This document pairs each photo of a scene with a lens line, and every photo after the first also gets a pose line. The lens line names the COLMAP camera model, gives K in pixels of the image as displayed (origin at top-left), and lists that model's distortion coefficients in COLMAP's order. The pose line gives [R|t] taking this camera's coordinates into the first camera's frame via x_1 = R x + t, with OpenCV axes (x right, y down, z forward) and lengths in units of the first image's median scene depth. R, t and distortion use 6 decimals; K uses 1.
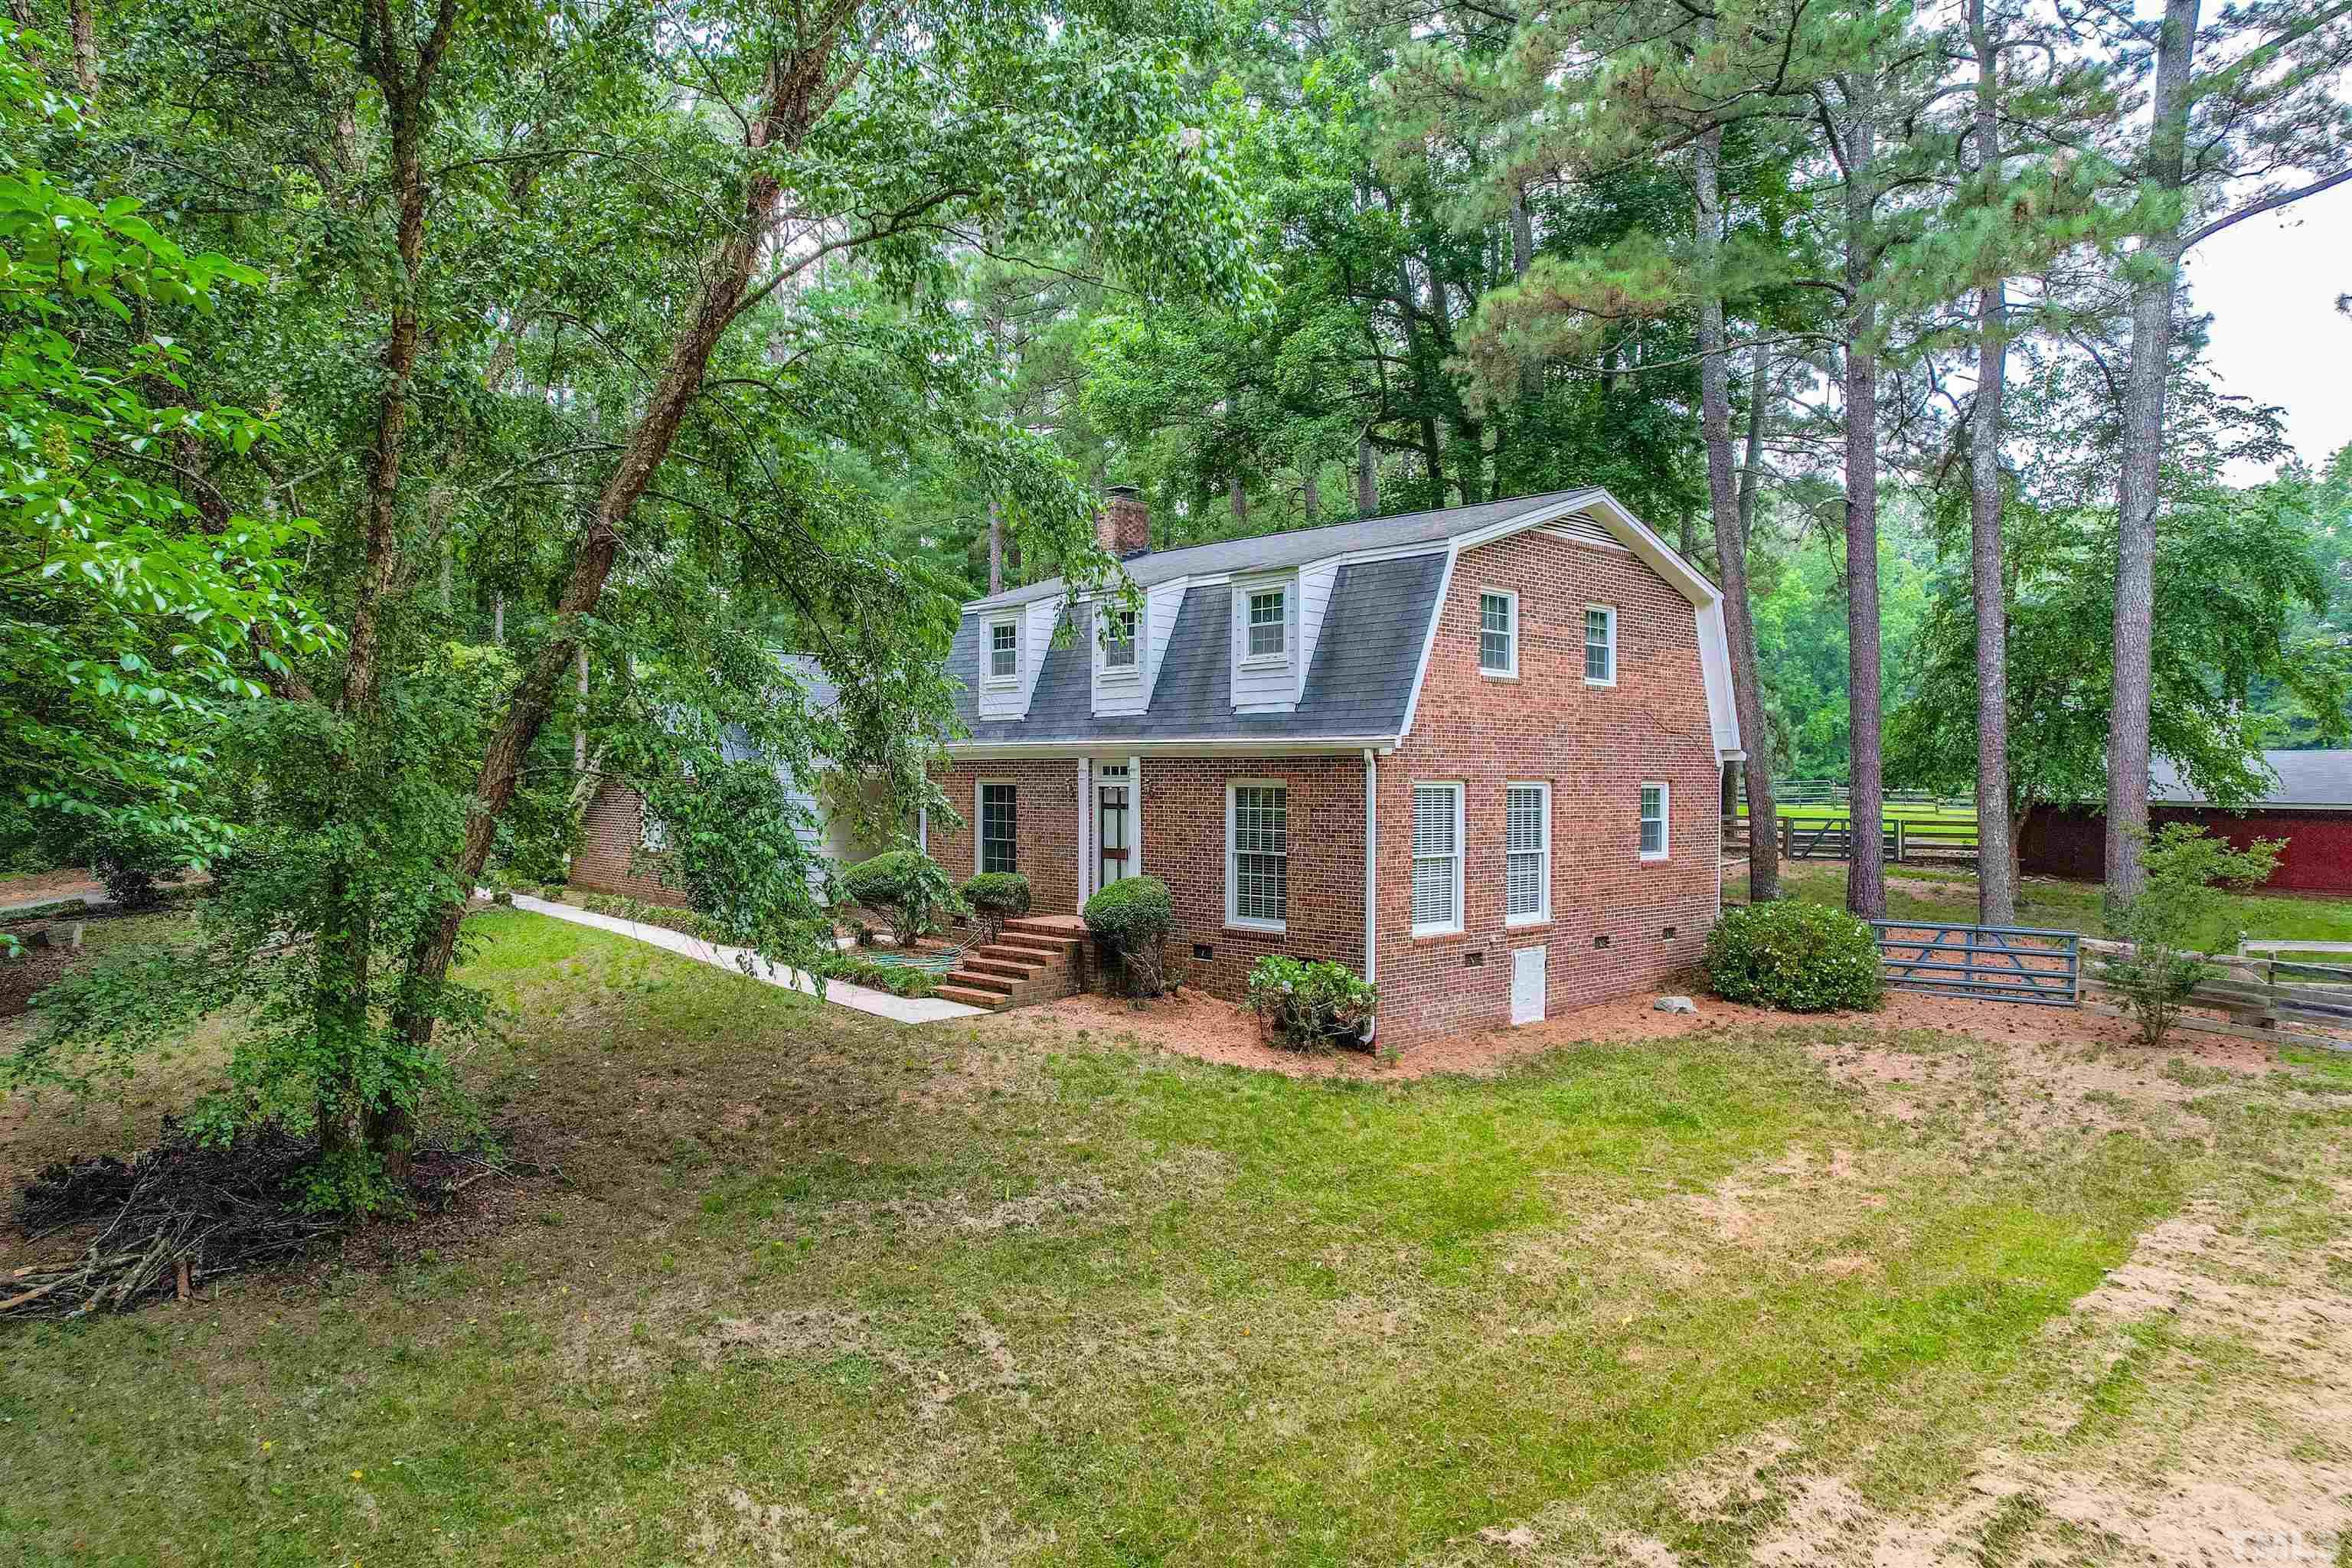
lens RADIAL K [[1487.9, 0, 1179.8], [0, 1487.9, 780.8], [0, 0, 1]] dist [0.002184, -0.000293]
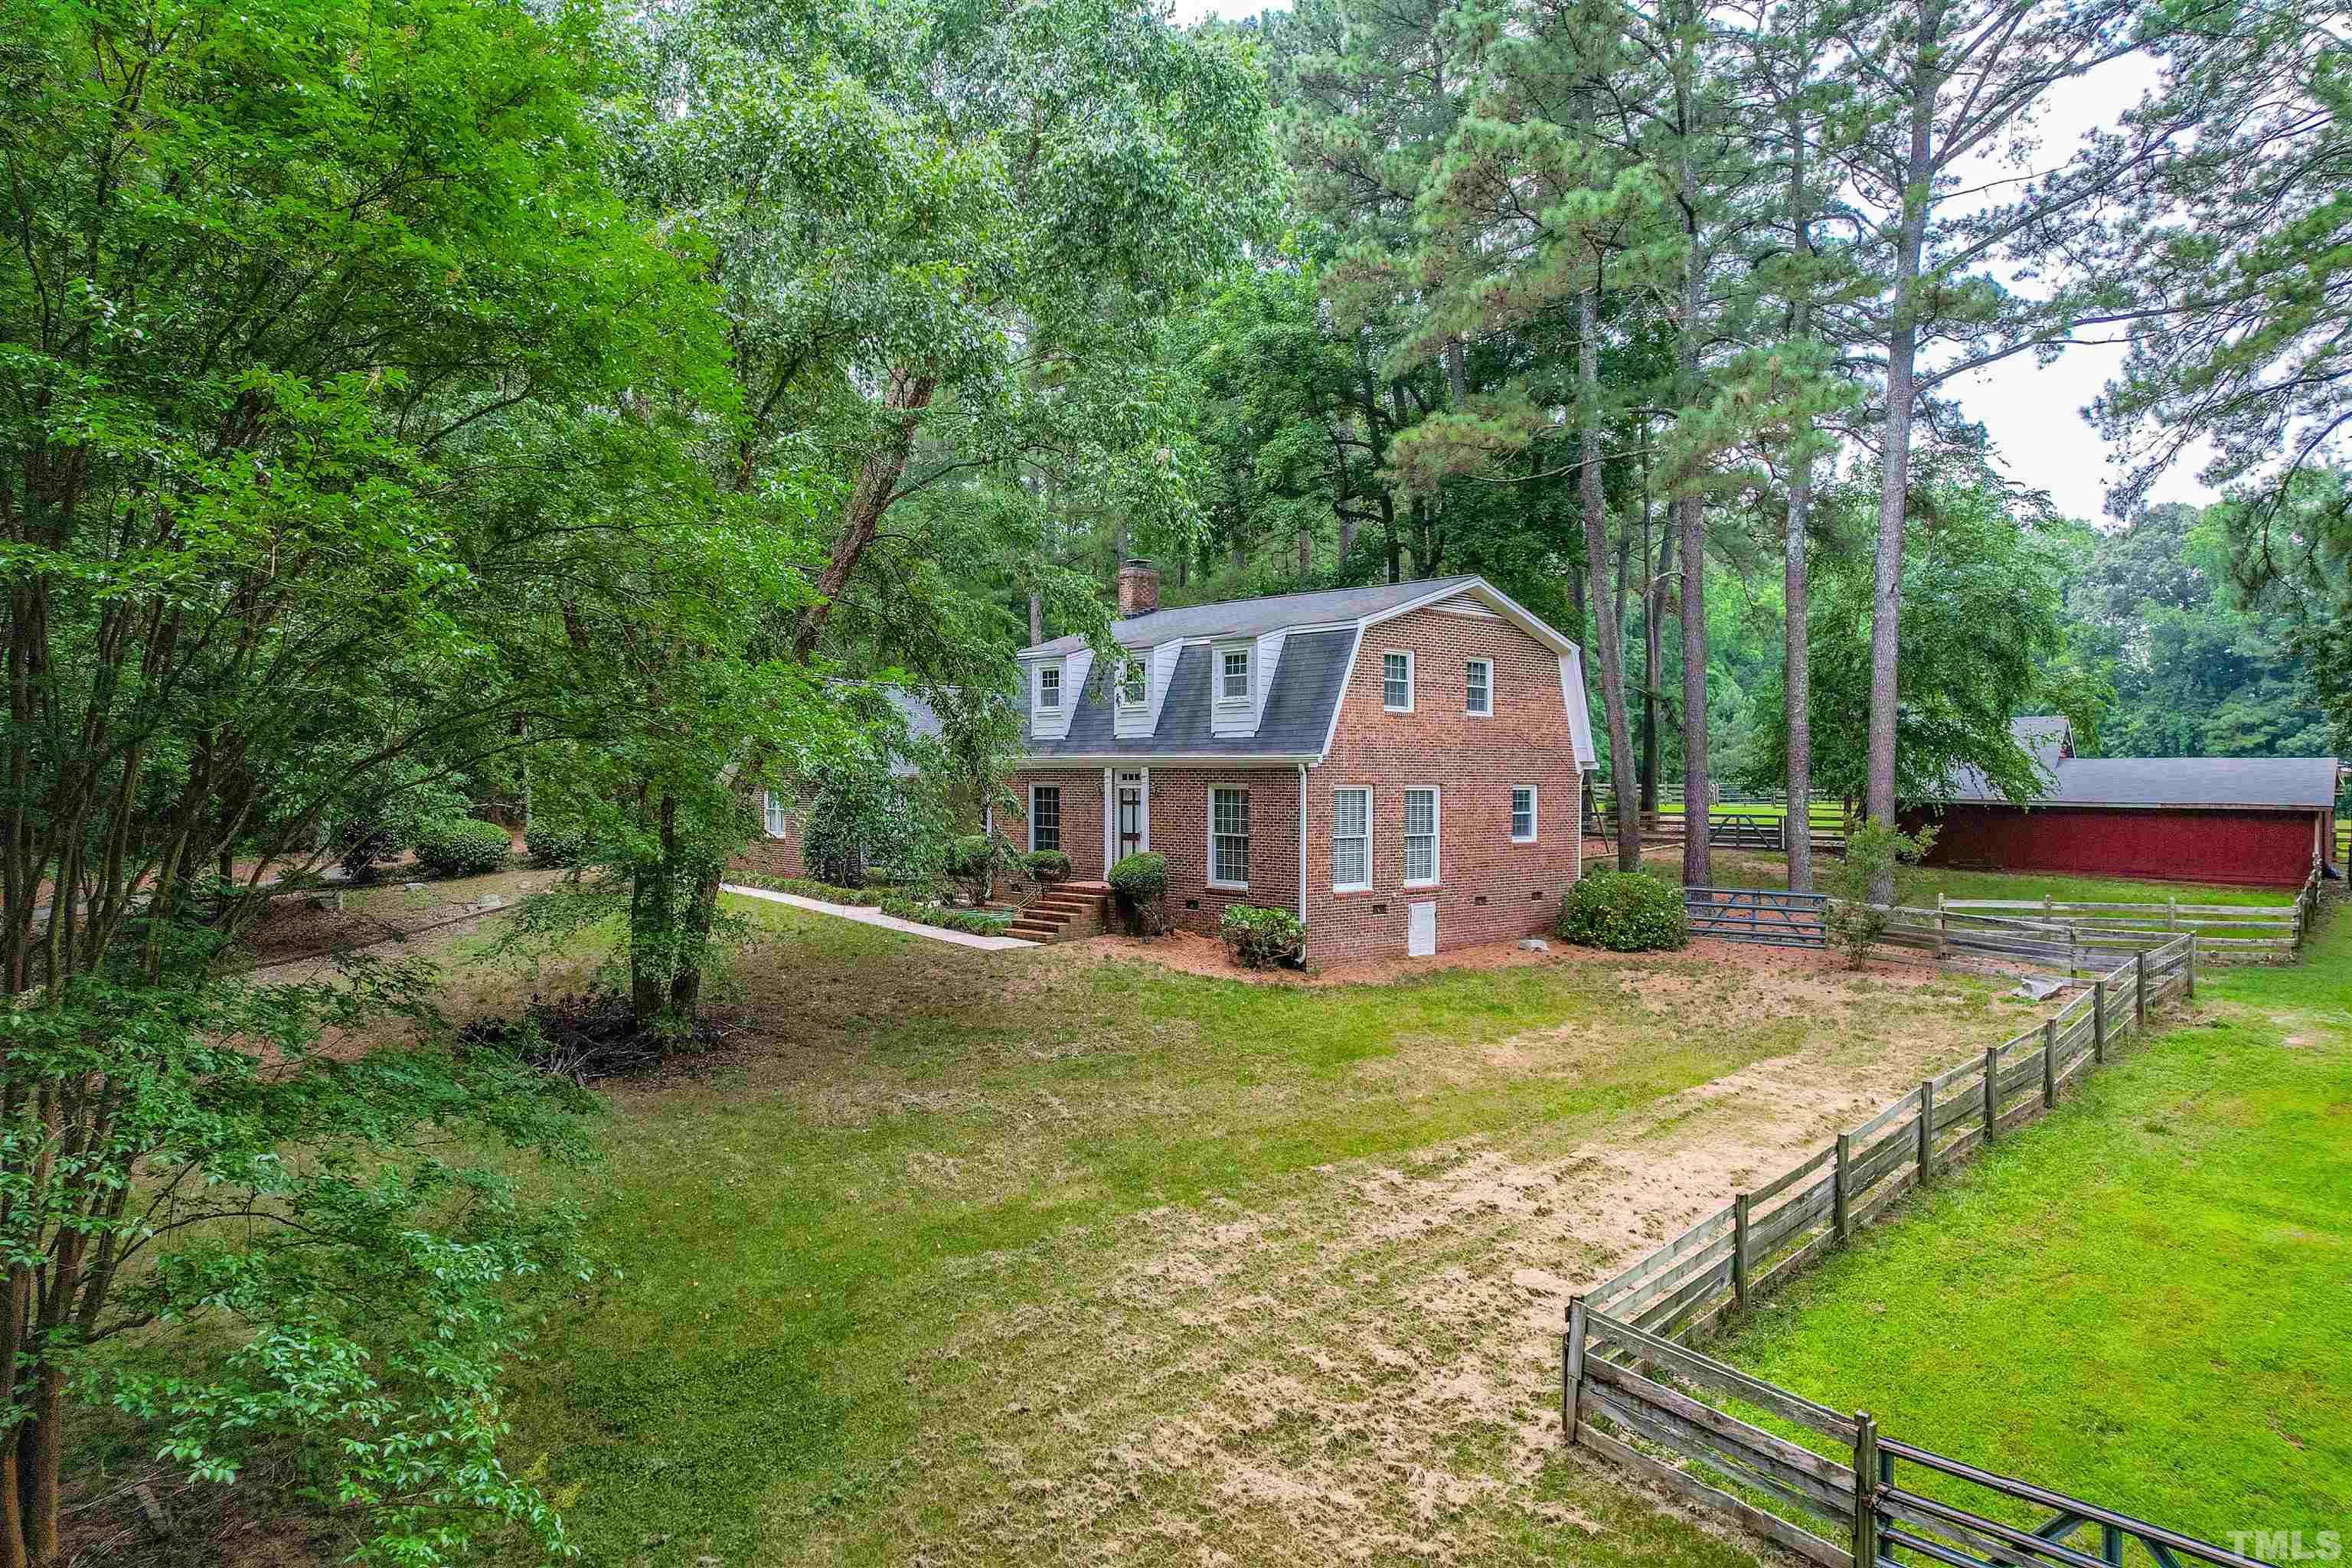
lens RADIAL K [[1487.9, 0, 1173.6], [0, 1487.9, 784.7], [0, 0, 1]] dist [0.002184, -0.000293]
pose [[0.999749, 0.000855, -0.022370, 0.030086], [-0.000794, 0.999996, 0.002725, -0.003870], [0.022372, -0.002707, 0.999746, -0.429676]]
